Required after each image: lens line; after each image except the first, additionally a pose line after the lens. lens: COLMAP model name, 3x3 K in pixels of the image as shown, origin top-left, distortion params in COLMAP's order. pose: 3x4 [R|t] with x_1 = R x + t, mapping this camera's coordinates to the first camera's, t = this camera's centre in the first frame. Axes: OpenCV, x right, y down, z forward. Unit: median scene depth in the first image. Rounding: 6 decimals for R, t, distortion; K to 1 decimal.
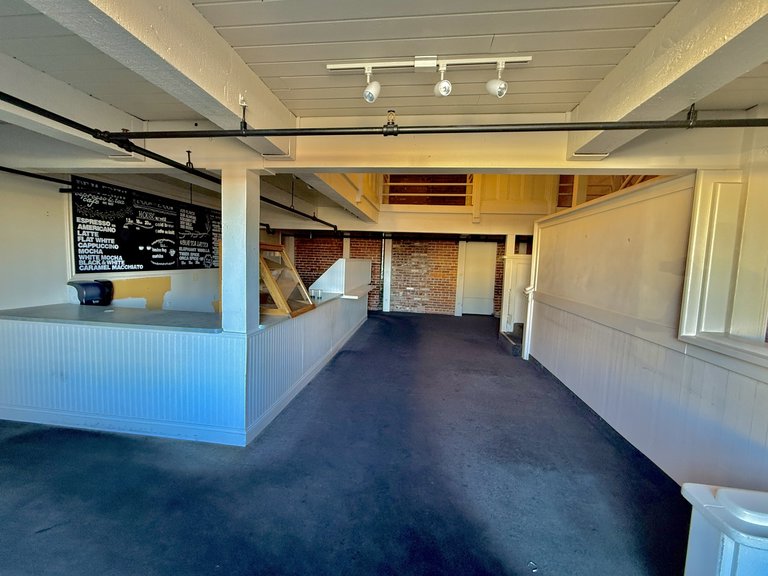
lens RADIAL K [[310.0, 0, 384.5], [0, 310.0, 284.9], [0, 0, 1]] dist [-0.010593, 0.001287]
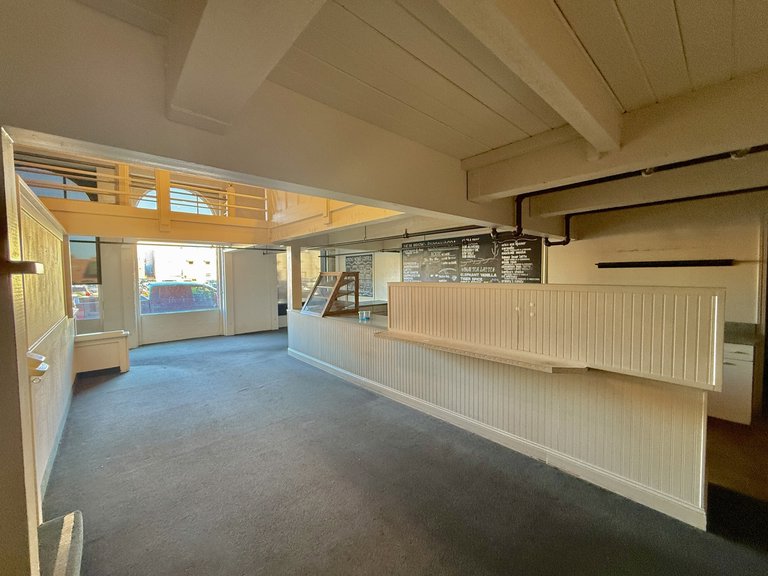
lens RADIAL K [[310.0, 0, 378.2], [0, 310.0, 288.0], [0, 0, 1]] dist [-0.010593, 0.001287]
pose [[-0.667115, 0.007461, -0.744917, 0.511245], [-0.073408, 0.994425, 0.075702, -0.140295], [0.741329, 0.105185, -0.662848, 1.656619]]
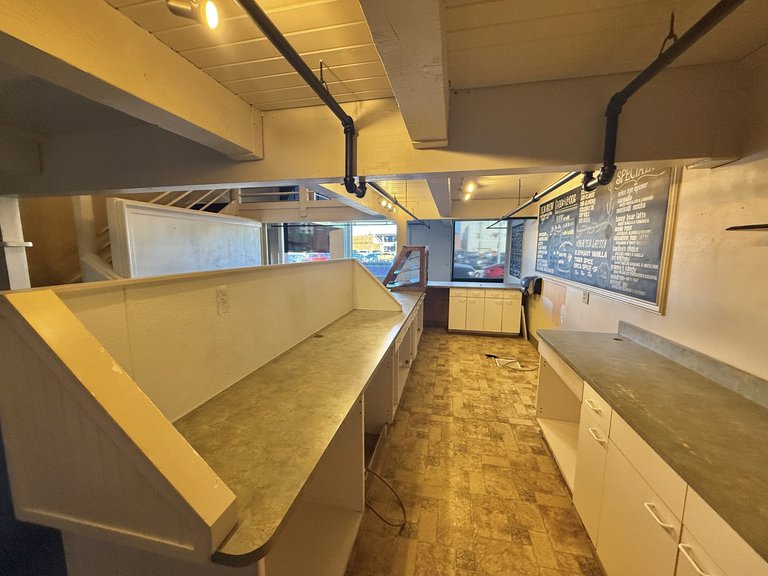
lens RADIAL K [[310.0, 0, 387.2], [0, 310.0, 288.2], [0, 0, 1]] dist [-0.010593, 0.001287]
pose [[-0.994123, -0.056353, 0.092434, -0.306563], [-0.035543, 0.976404, 0.213007, -0.182398], [-0.102256, 0.208470, -0.972669, 1.852824]]
